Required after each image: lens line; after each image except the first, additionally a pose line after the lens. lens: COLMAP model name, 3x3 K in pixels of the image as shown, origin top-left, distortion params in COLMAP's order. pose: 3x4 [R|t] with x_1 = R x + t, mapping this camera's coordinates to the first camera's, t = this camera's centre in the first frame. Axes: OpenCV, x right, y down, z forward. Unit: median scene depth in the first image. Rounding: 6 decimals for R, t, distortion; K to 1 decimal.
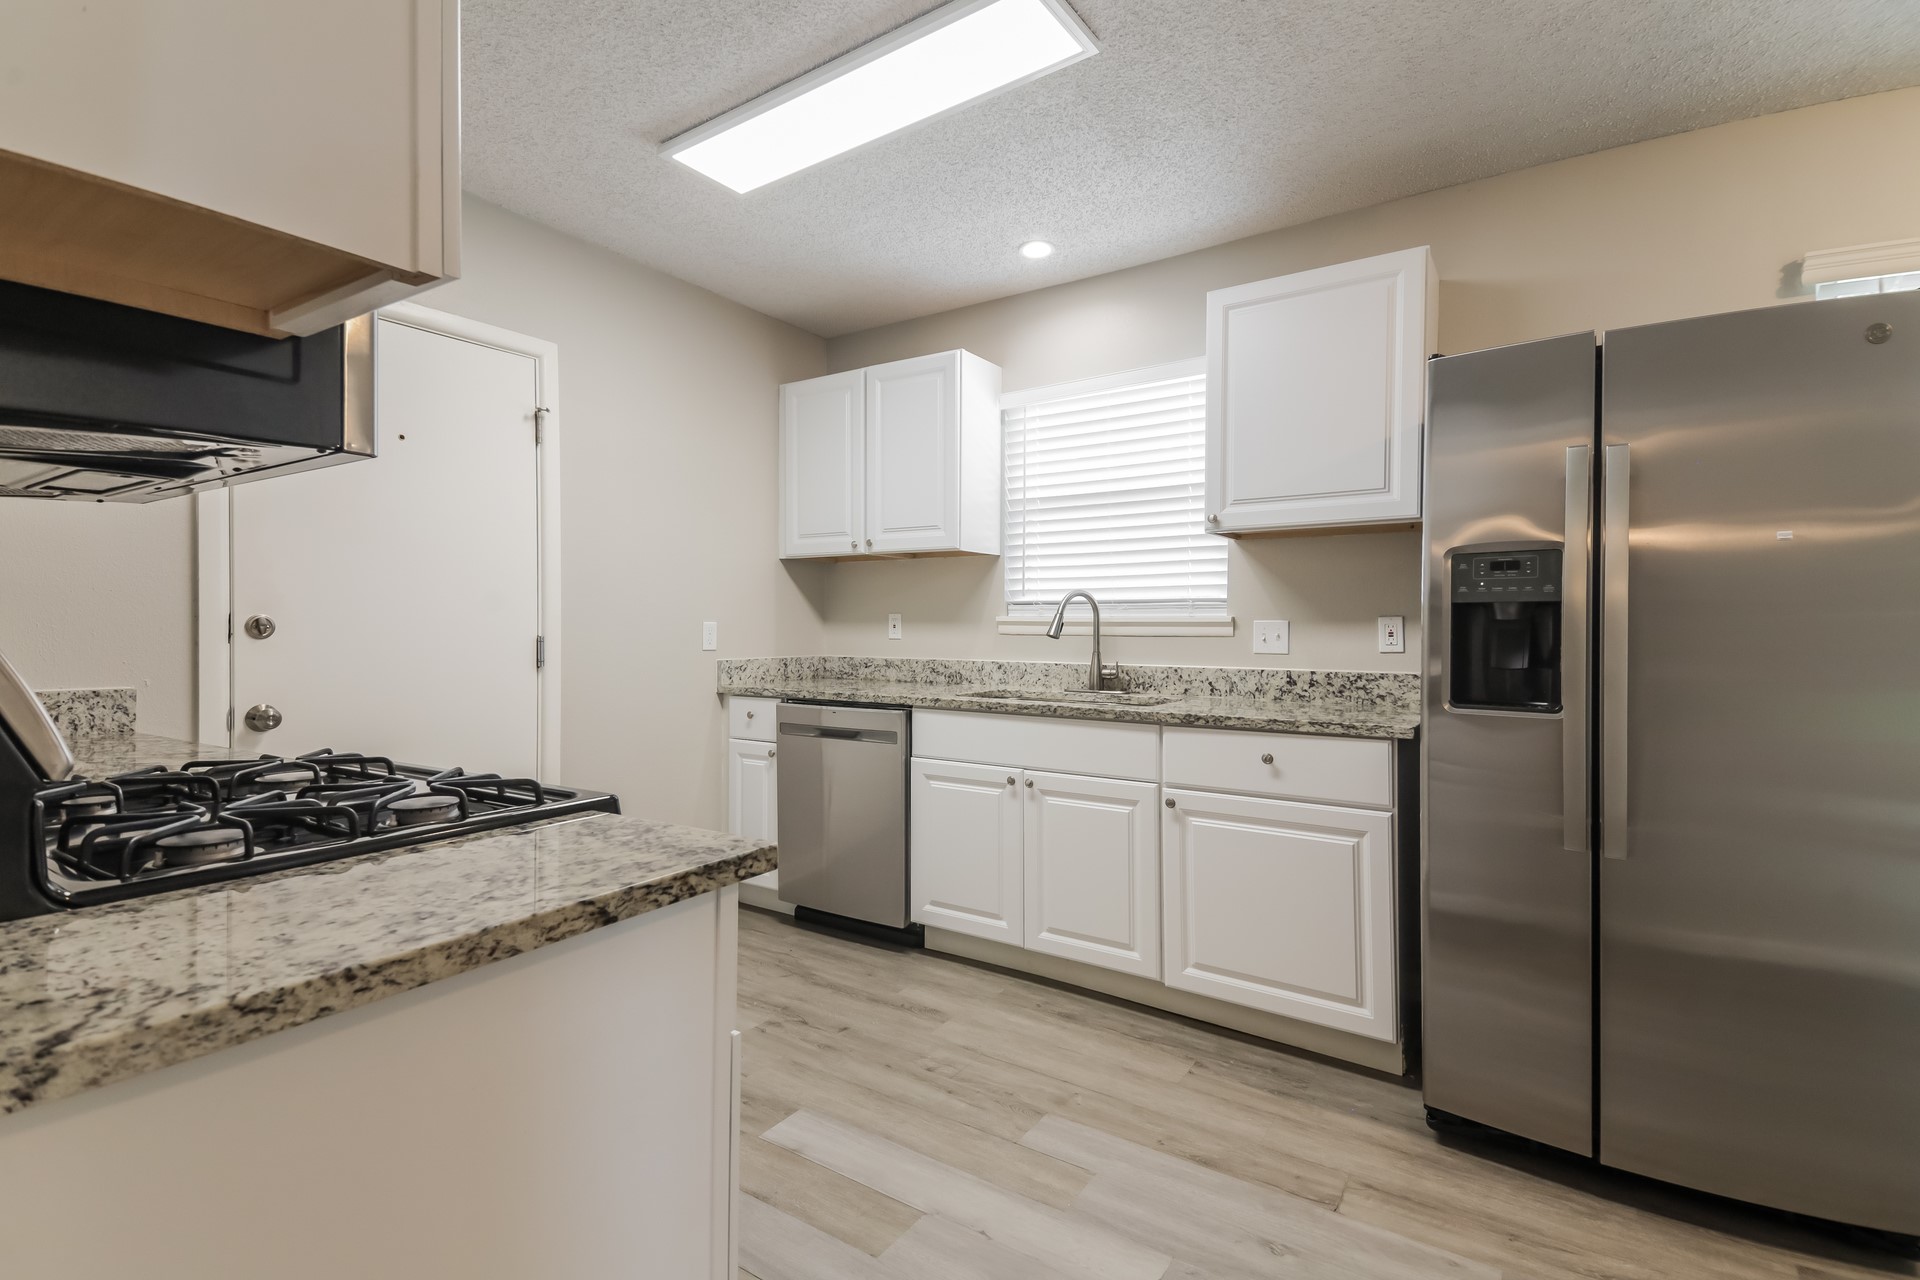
lens RADIAL K [[906.4, 0, 960.0], [0, 906.4, 640.0], [0, 0, 1]] dist [0.056369, -0.043175]
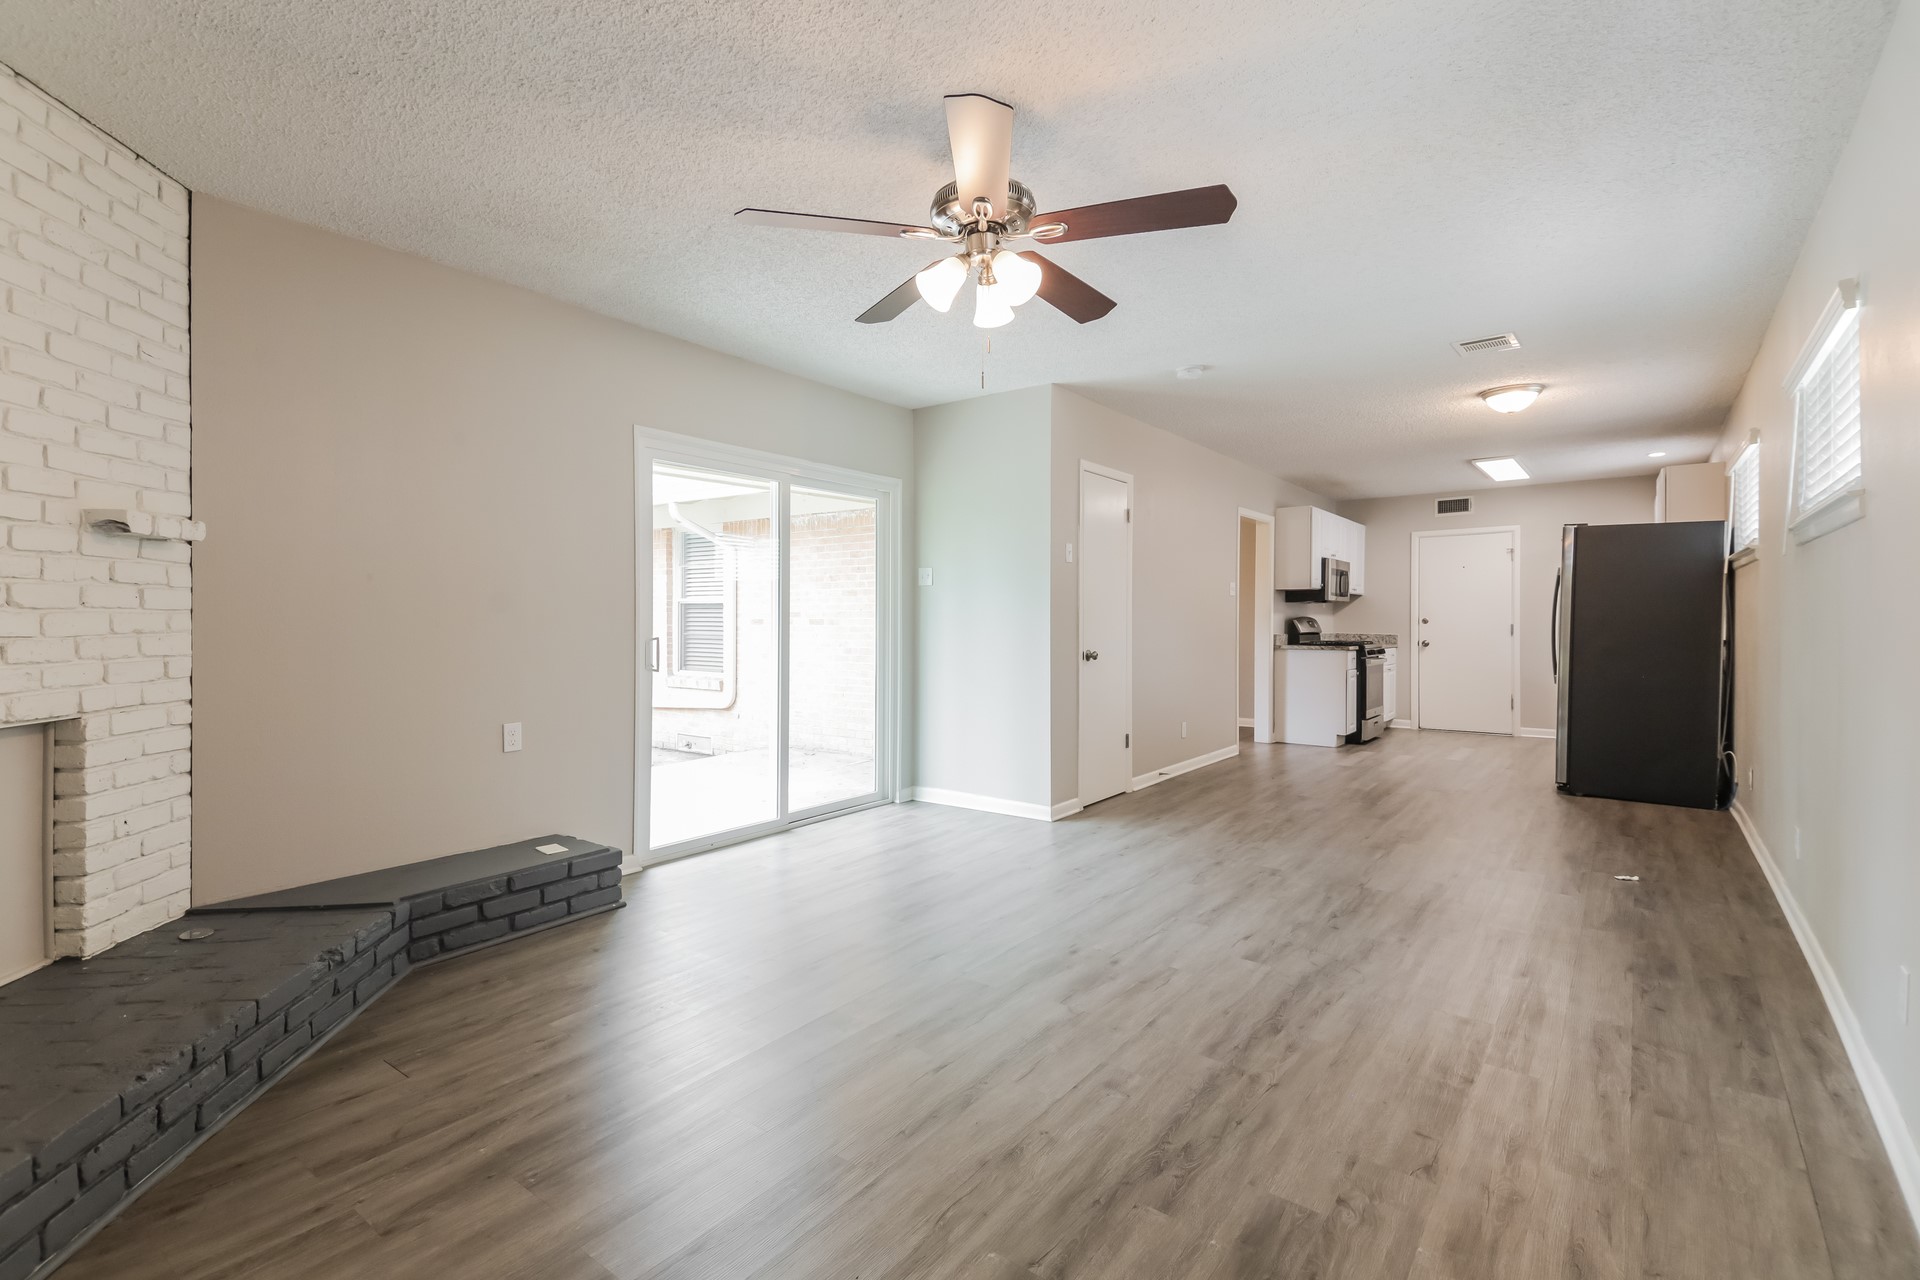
lens RADIAL K [[906.4, 0, 960.0], [0, 906.4, 640.0], [0, 0, 1]] dist [0.056369, -0.043175]
pose [[-0.030879, 0.014535, -0.999417, 2.634847], [-0.011513, 0.999823, 0.014896, 0.026793], [0.999457, 0.011966, -0.030706, -0.727354]]
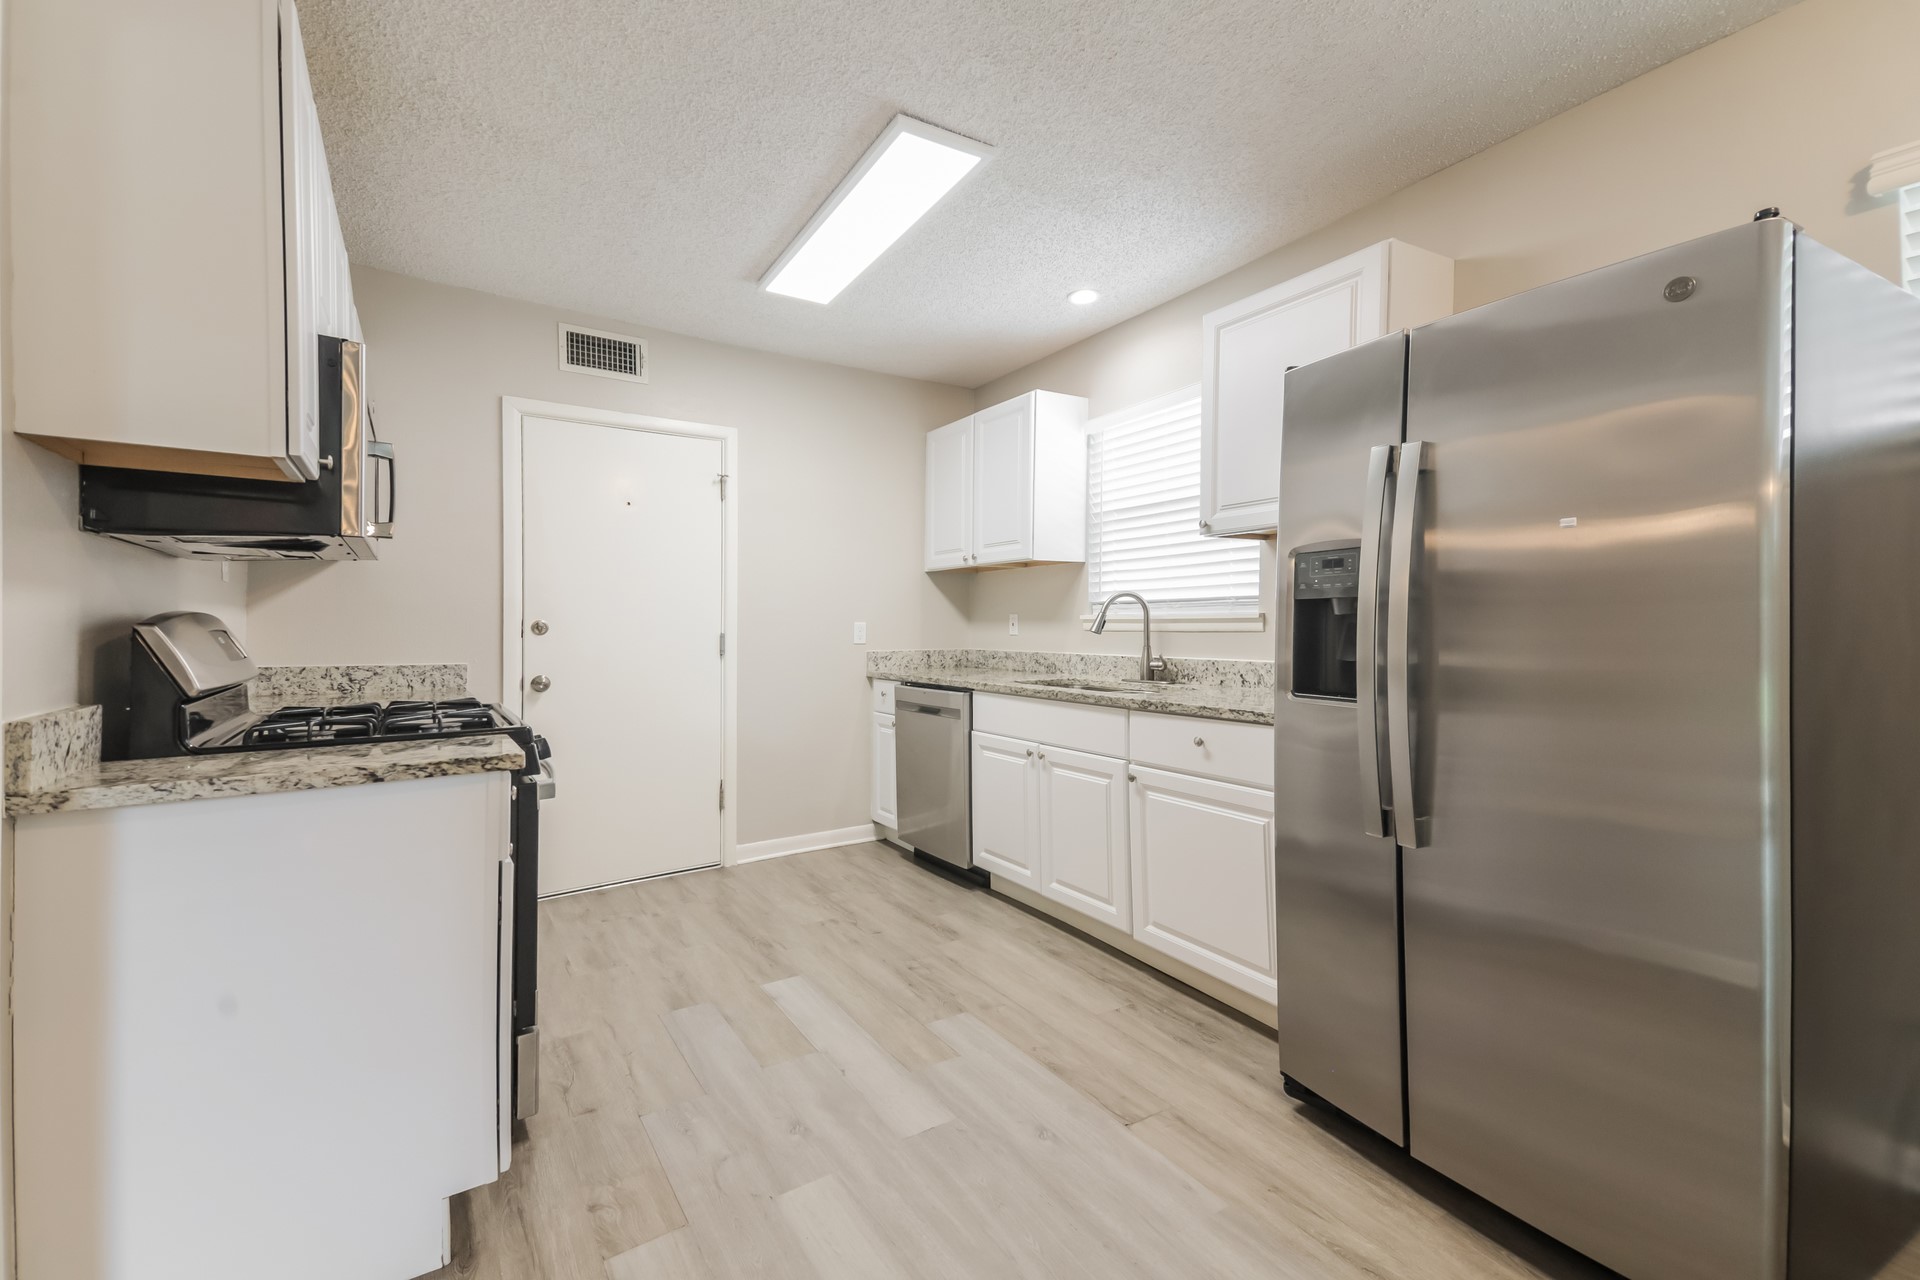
lens RADIAL K [[845.3, 0, 963.6], [0, 845.3, 638.1], [0, 0, 1]] dist [0.095814, -0.047913]
pose [[0.906347, -0.000667, -0.422533, 0.443260], [0.000871, 1.000000, 0.000290, 0.003233], [0.422532, -0.000631, 0.906348, -0.049495]]
